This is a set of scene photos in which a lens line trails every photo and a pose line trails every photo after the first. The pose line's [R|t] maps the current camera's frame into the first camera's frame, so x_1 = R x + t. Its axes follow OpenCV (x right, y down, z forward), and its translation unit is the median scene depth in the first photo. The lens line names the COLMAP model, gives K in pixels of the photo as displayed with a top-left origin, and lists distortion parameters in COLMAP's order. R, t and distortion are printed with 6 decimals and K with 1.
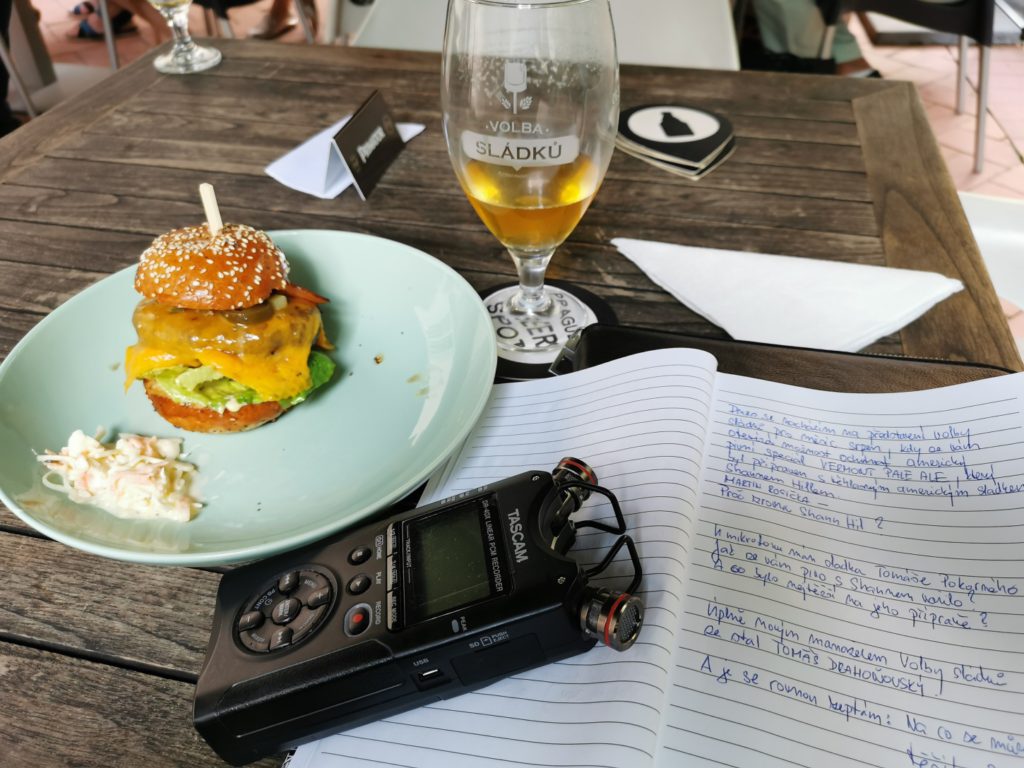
lens RADIAL K [[816.7, 0, 512.0], [0, 816.7, 384.0], [0, 0, 1]] dist [0.003646, -0.009501]
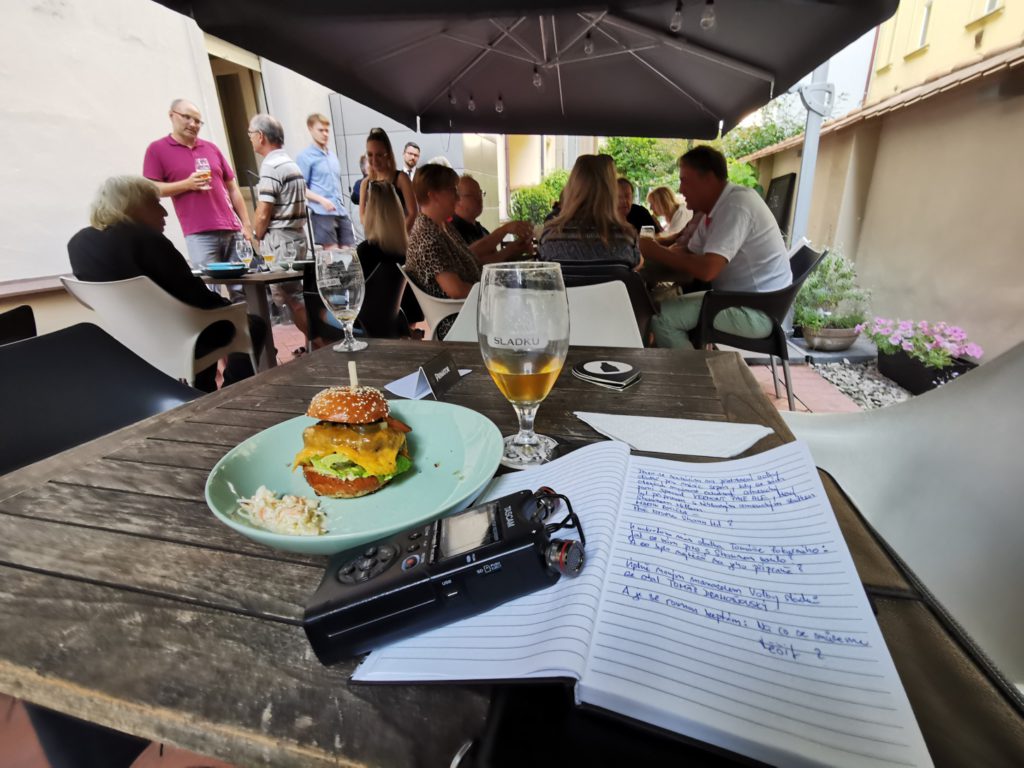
lens RADIAL K [[490.7, 0, 510.7], [0, 490.7, 387.1], [0, 0, 1]] dist [-0.073201, 0.079545]
pose [[0.999382, -0.003366, -0.034990, 0.038394], [-0.009528, 0.932200, -0.361817, 0.250412], [0.033835, 0.361927, 0.931592, -0.021950]]
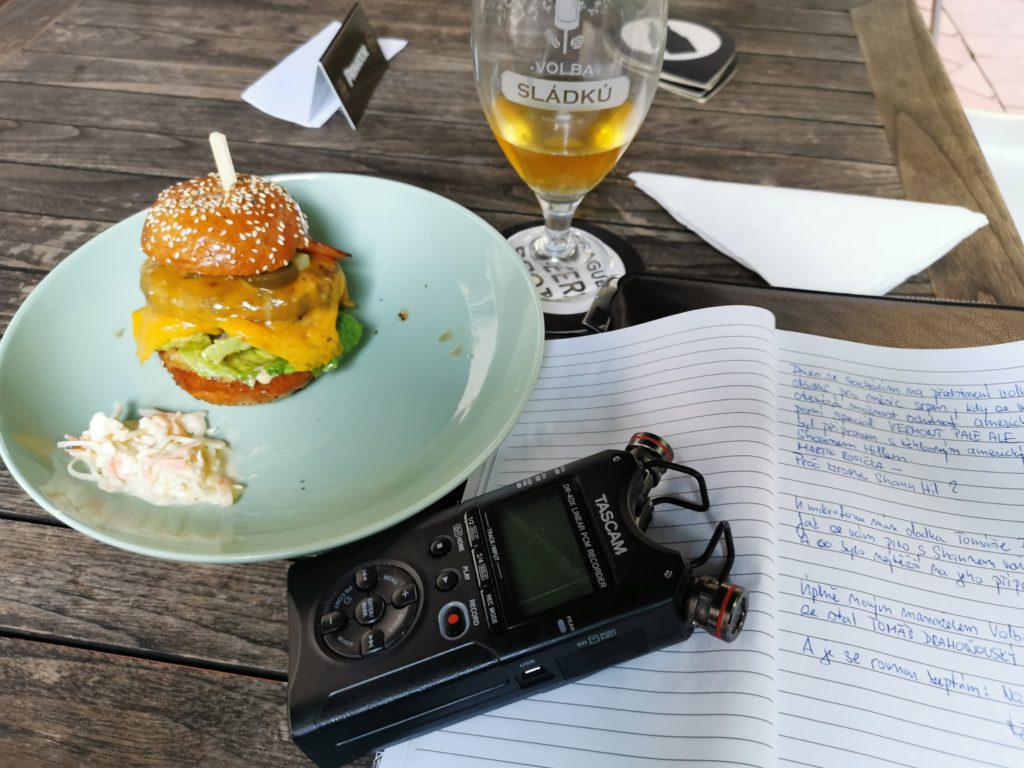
lens RADIAL K [[816.7, 0, 512.0], [0, 816.7, 384.0], [0, 0, 1]] dist [0.003646, -0.009501]
pose [[0.996866, -0.033831, 0.071504, -0.144099], [0.025096, 0.992492, 0.119705, -0.081415], [-0.075017, -0.117535, 0.990231, 0.060324]]
